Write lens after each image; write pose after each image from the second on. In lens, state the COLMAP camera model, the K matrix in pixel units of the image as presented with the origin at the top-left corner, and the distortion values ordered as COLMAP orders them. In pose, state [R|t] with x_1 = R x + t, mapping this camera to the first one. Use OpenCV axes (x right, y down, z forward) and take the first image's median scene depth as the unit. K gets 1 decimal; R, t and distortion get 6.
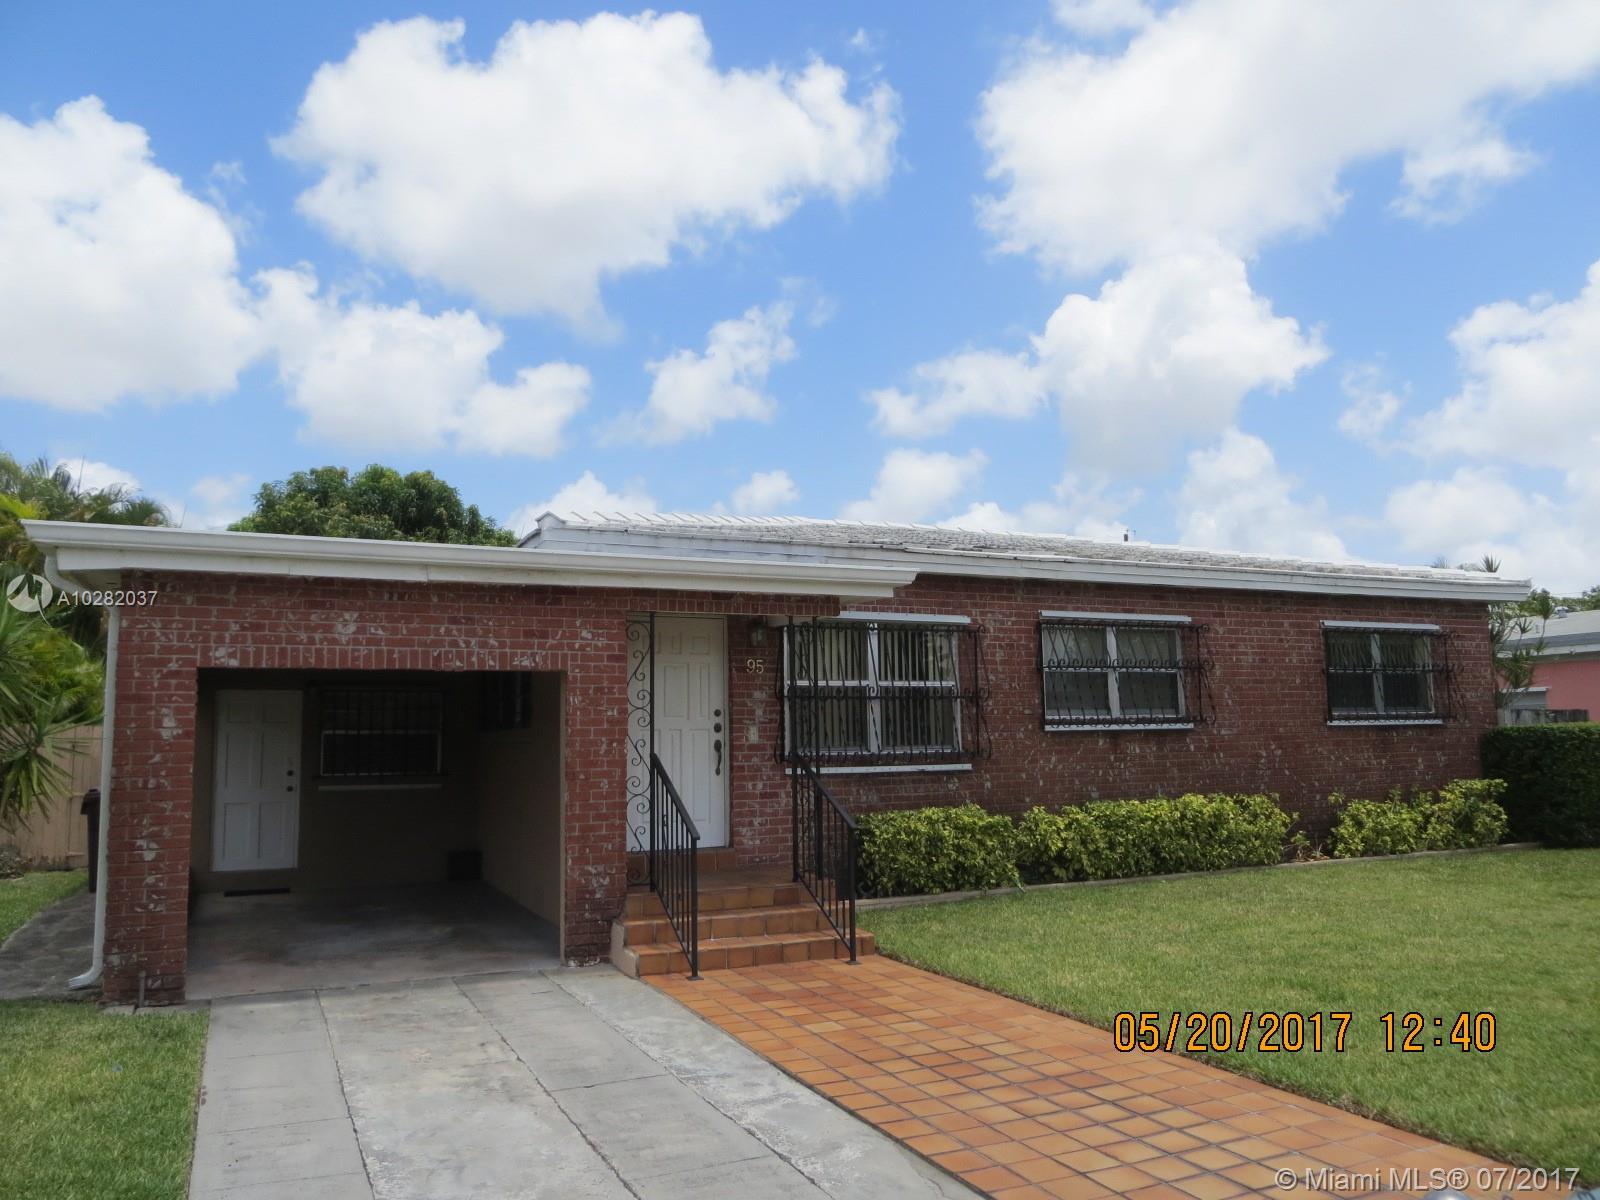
lens RADIAL K [[1188.3, 0, 800.0], [0, 1188.3, 600.0], [0, 0, 1]] dist [-0.023715, 0.024864]
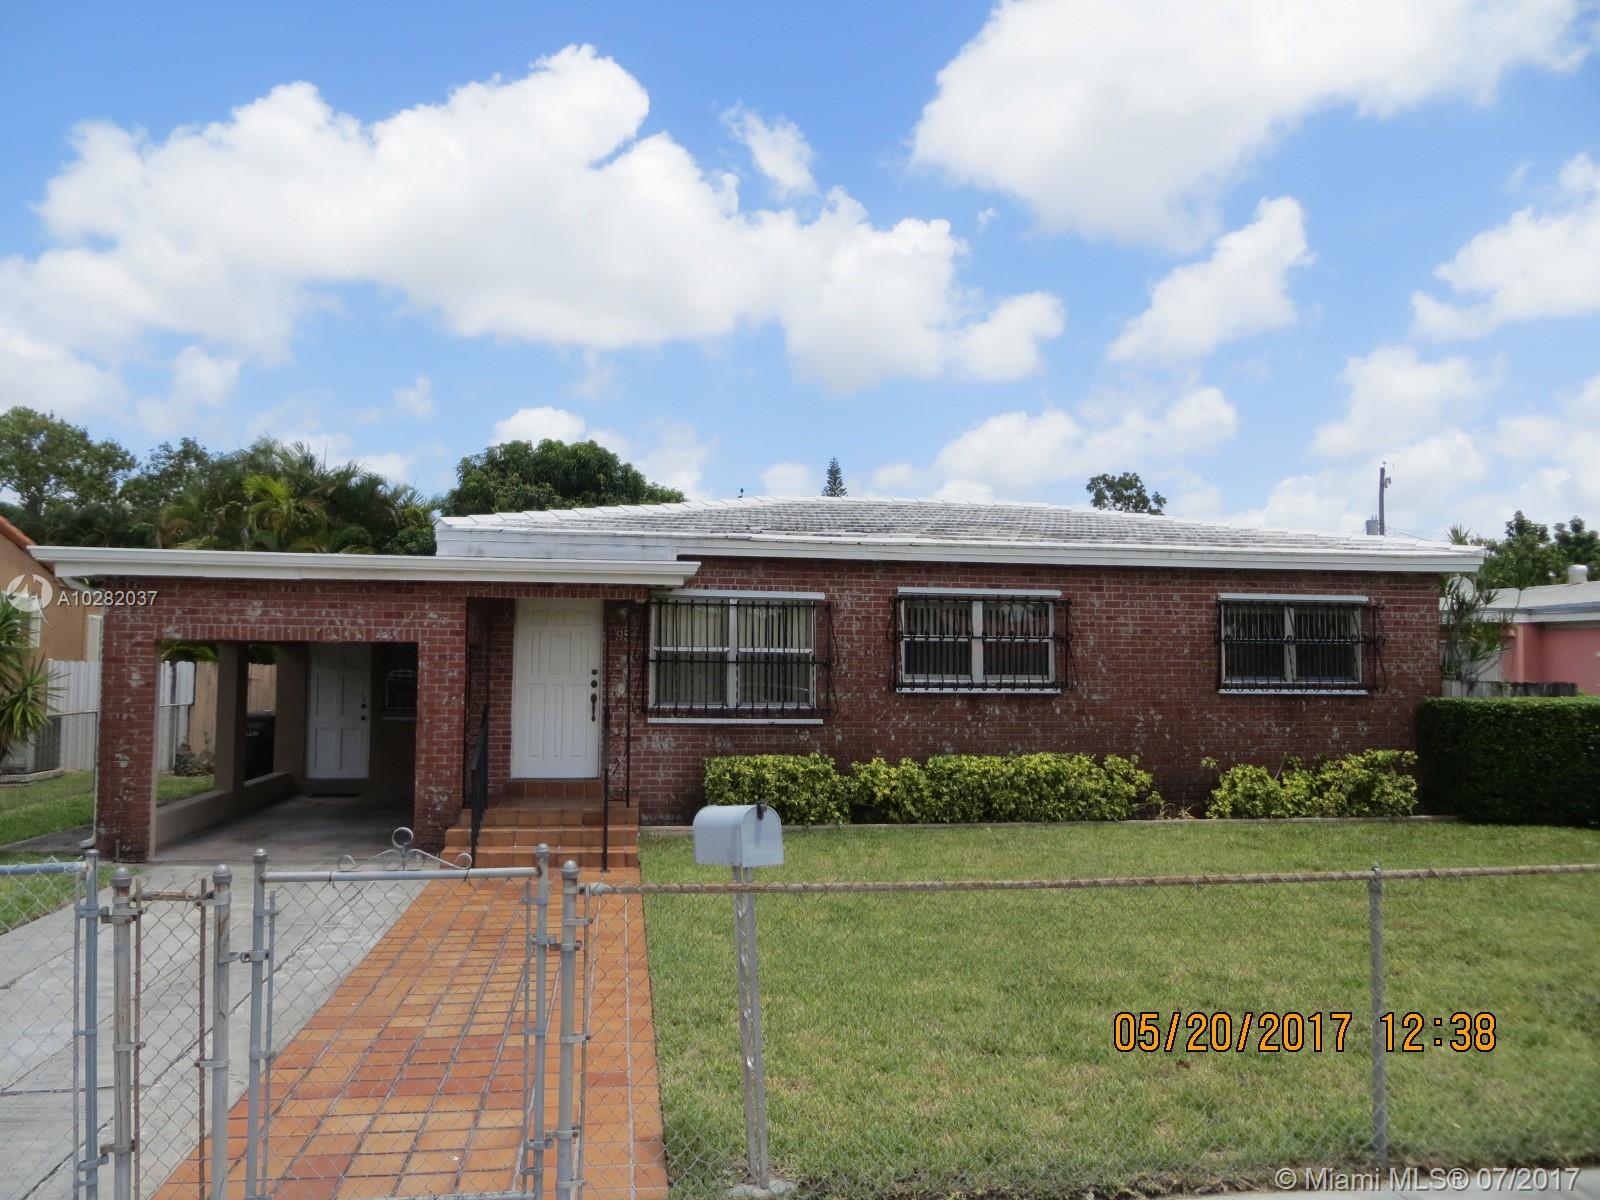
lens RADIAL K [[1201.9, 0, 804.4], [0, 1201.9, 601.3], [0, 0, 1]] dist [-0.015356, 0.003786]
pose [[0.962099, 0.009321, -0.272542, 0.440813], [0.007022, 0.998237, 0.058931, -0.047292], [0.272611, -0.058611, 0.960338, -0.135939]]
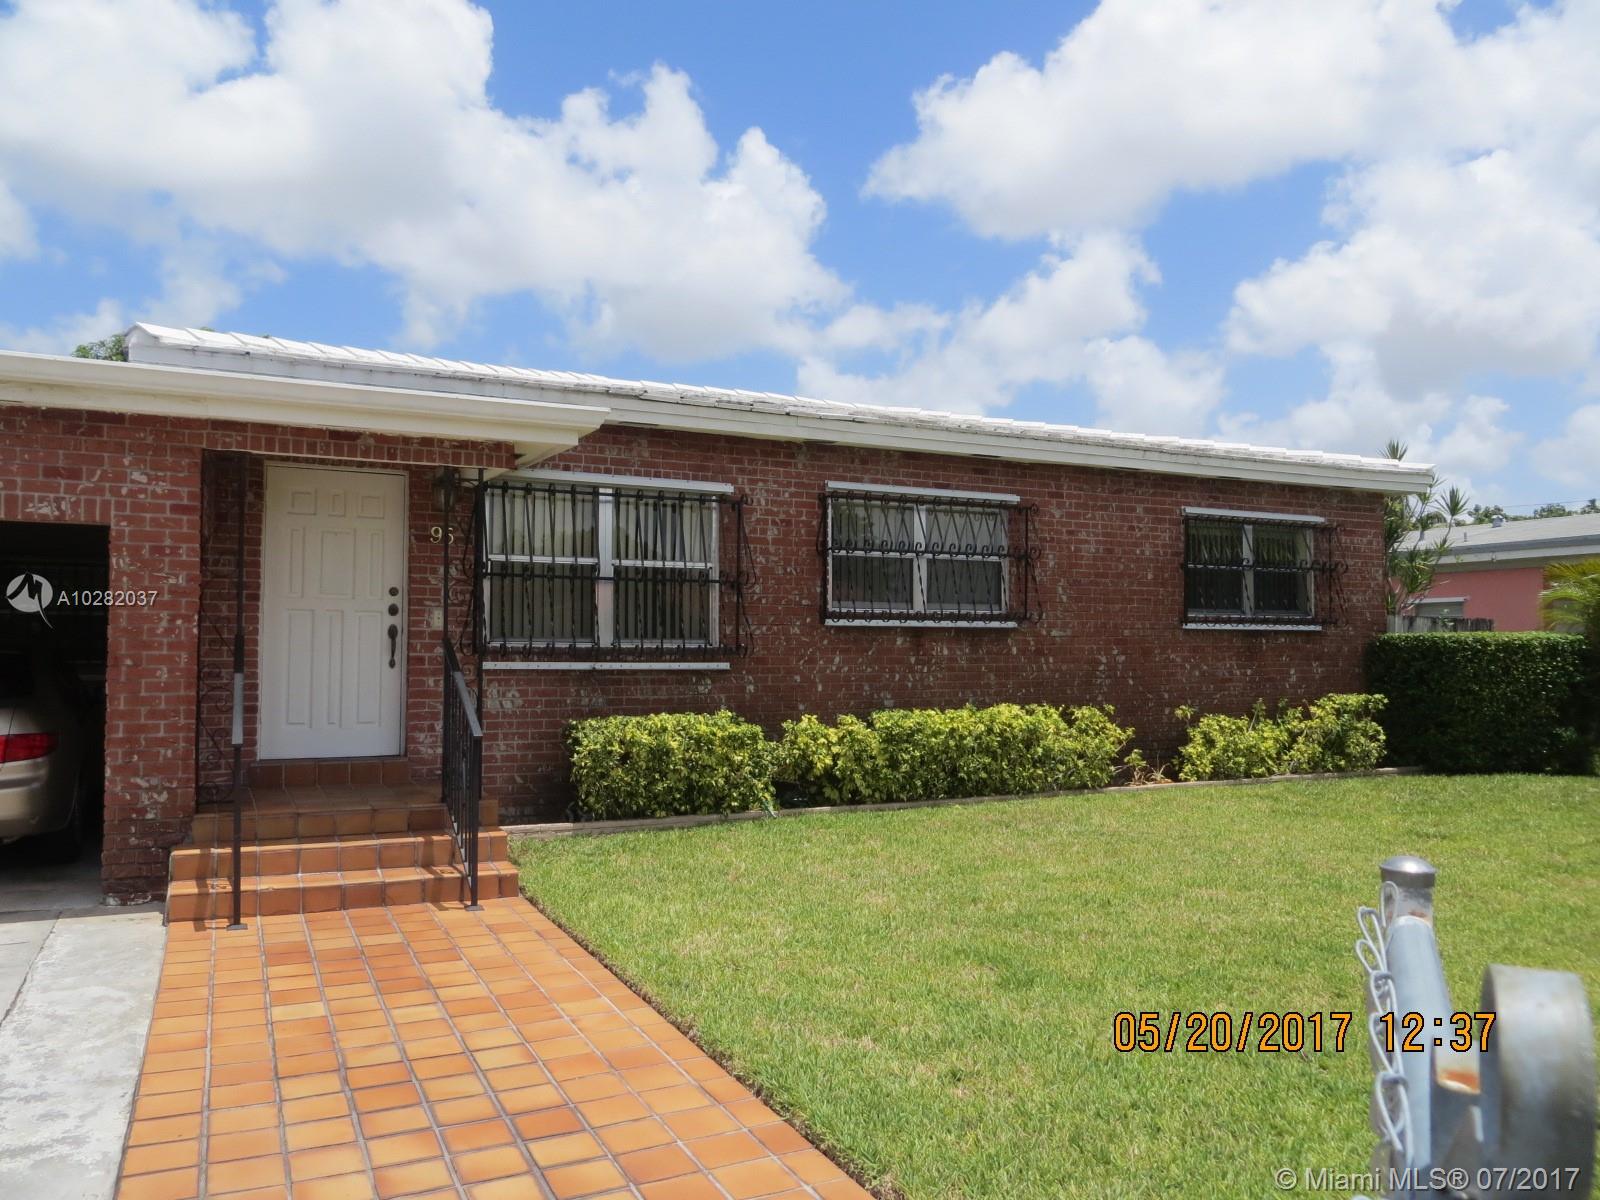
lens RADIAL K [[1185.0, 0, 795.7], [0, 1185.0, 602.0], [0, 0, 1]] dist [-0.019123, 0.001589]
pose [[0.999591, 0.019036, 0.021334, 0.168725], [-0.020570, 0.997036, 0.074130, 0.033230], [-0.019860, -0.074539, 0.997020, 0.174870]]
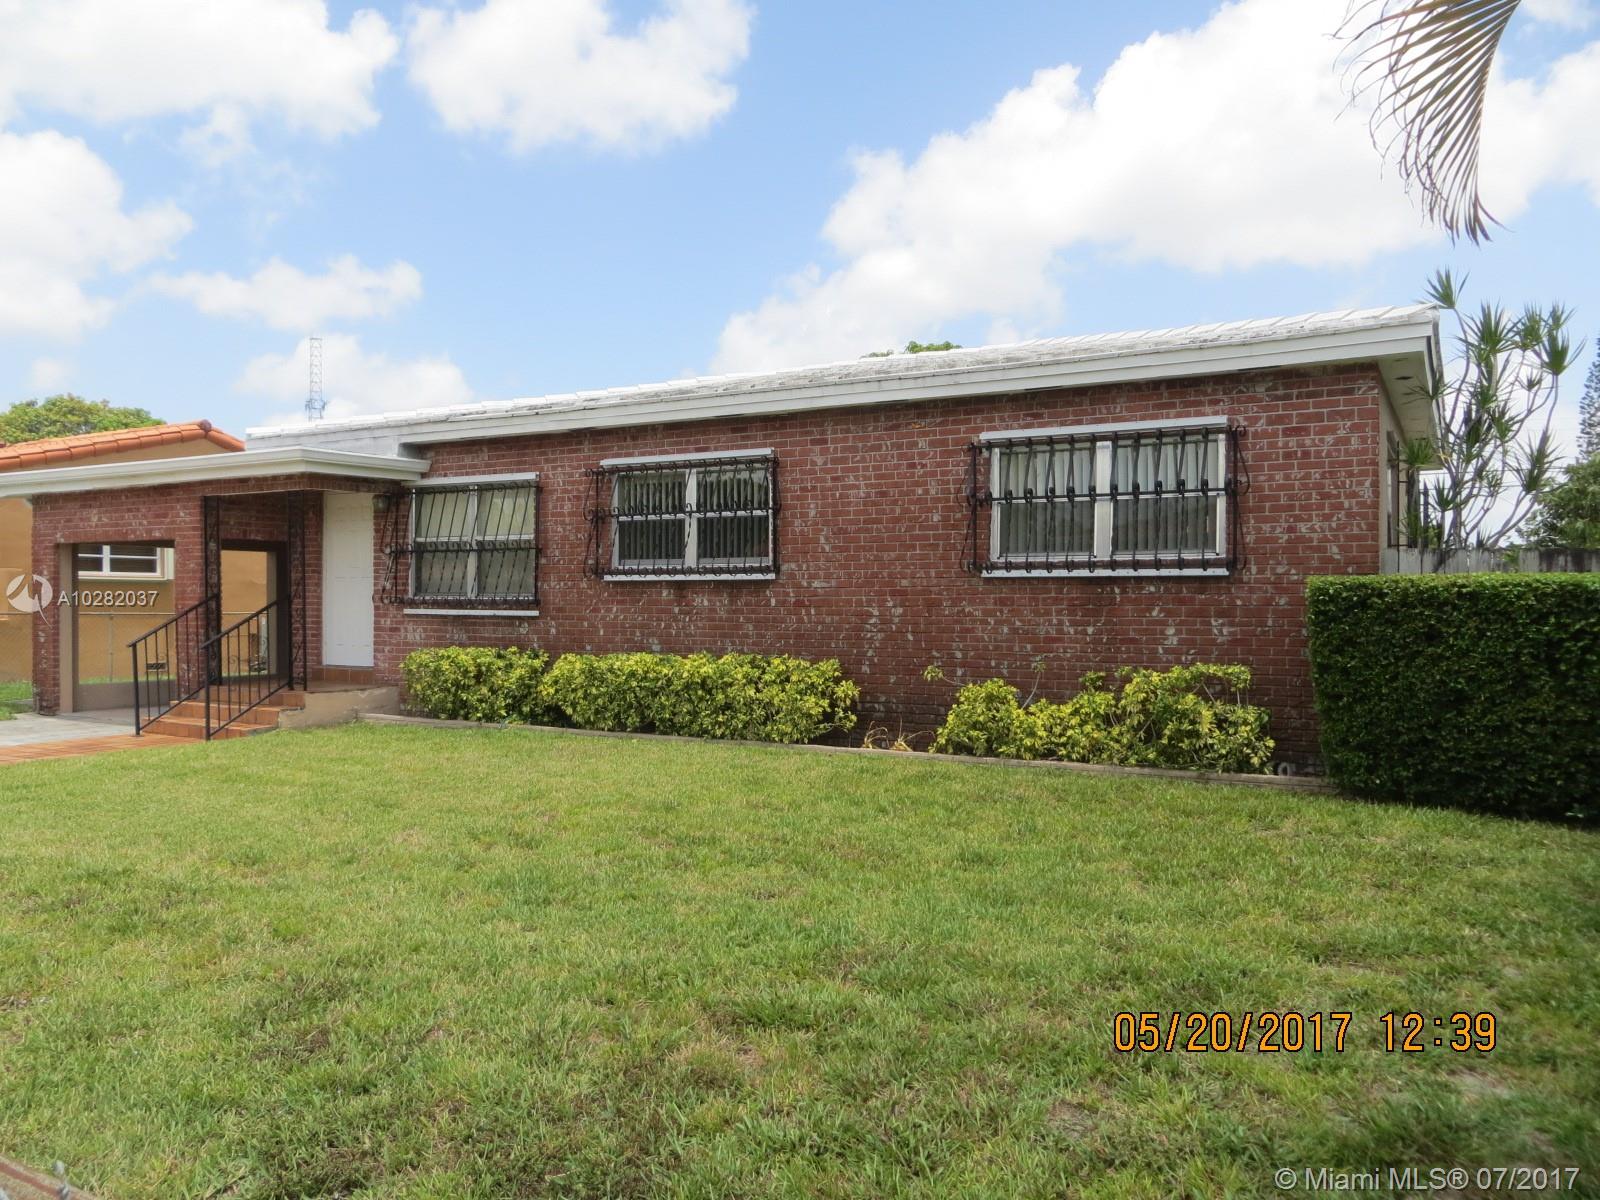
lens RADIAL K [[1185.0, 0, 795.7], [0, 1185.0, 602.0], [0, 0, 1]] dist [-0.019123, 0.001589]
pose [[0.585835, 0.018977, -0.810208, 1.123315], [0.081109, 0.993334, 0.081913, 0.060323], [0.806362, -0.113703, 0.580390, 0.557083]]
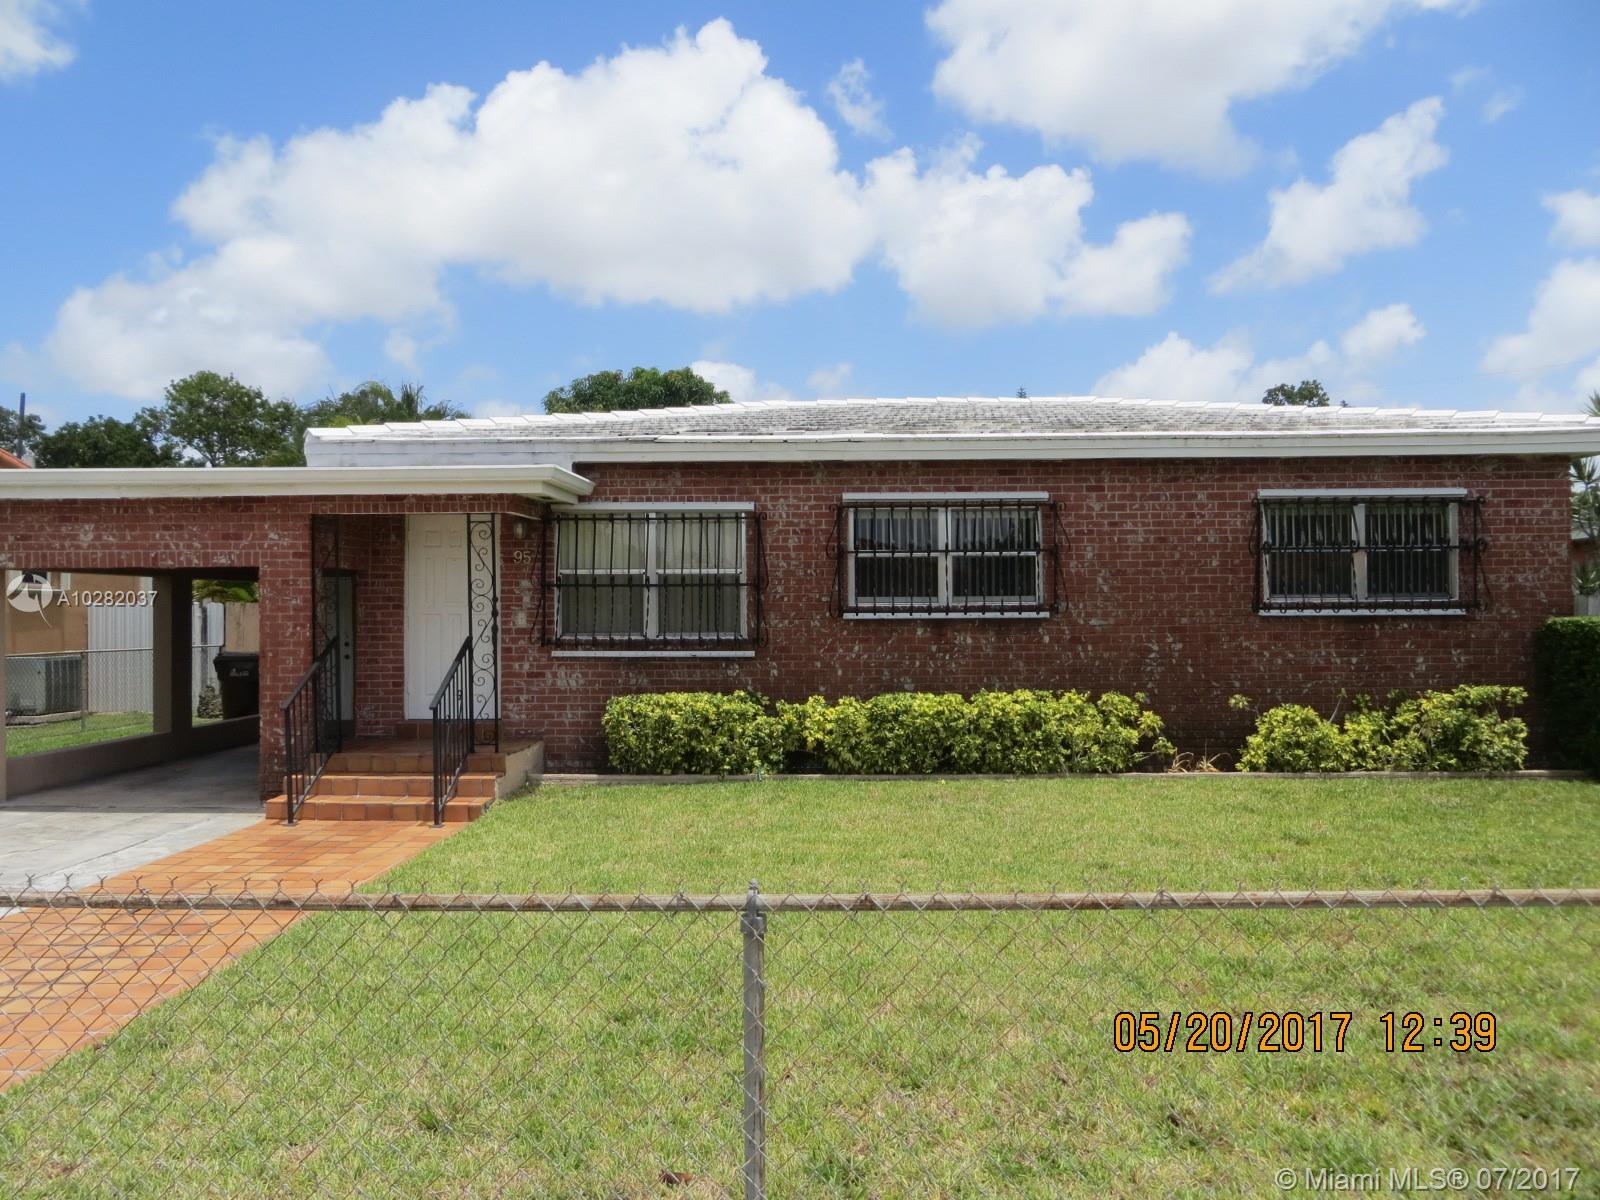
lens RADIAL K [[1201.9, 0, 804.4], [0, 1201.9, 601.3], [0, 0, 1]] dist [-0.015356, 0.003786]
pose [[0.895571, 0.006736, -0.444868, 0.618699], [0.041955, 0.994151, 0.099513, -0.002057], [0.442936, -0.107786, 0.890050, 0.121524]]
